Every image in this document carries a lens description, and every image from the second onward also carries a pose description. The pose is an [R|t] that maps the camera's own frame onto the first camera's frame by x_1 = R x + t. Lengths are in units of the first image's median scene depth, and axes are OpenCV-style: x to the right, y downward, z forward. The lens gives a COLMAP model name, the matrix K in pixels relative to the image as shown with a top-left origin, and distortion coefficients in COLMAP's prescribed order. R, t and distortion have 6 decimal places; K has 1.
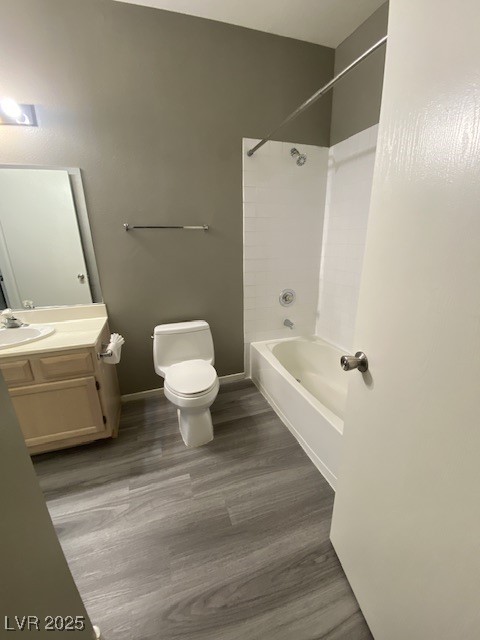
lens RADIAL K [[255.8, 0, 240.0], [0, 255.8, 320.0], [0, 0, 1]] dist [0.000767, -0.014105]
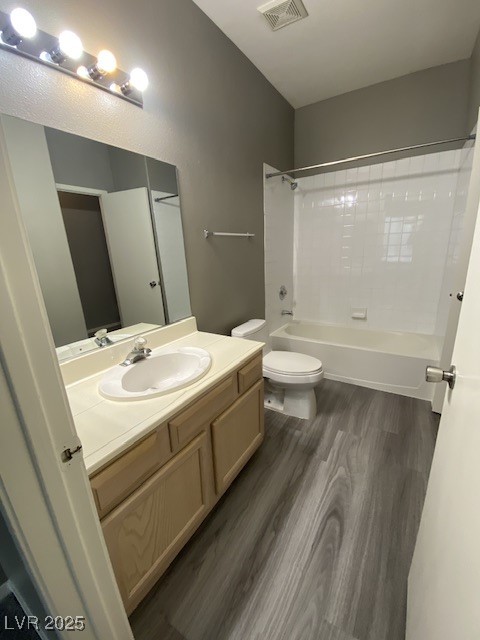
lens RADIAL K [[255.8, 0, 240.0], [0, 255.8, 320.0], [0, 0, 1]] dist [0.000767, -0.014105]
pose [[0.786652, -0.187803, 0.588140, -1.045708], [0.223932, 0.974535, 0.011670, -0.026612], [-0.575354, 0.122523, 0.808675, 0.193011]]
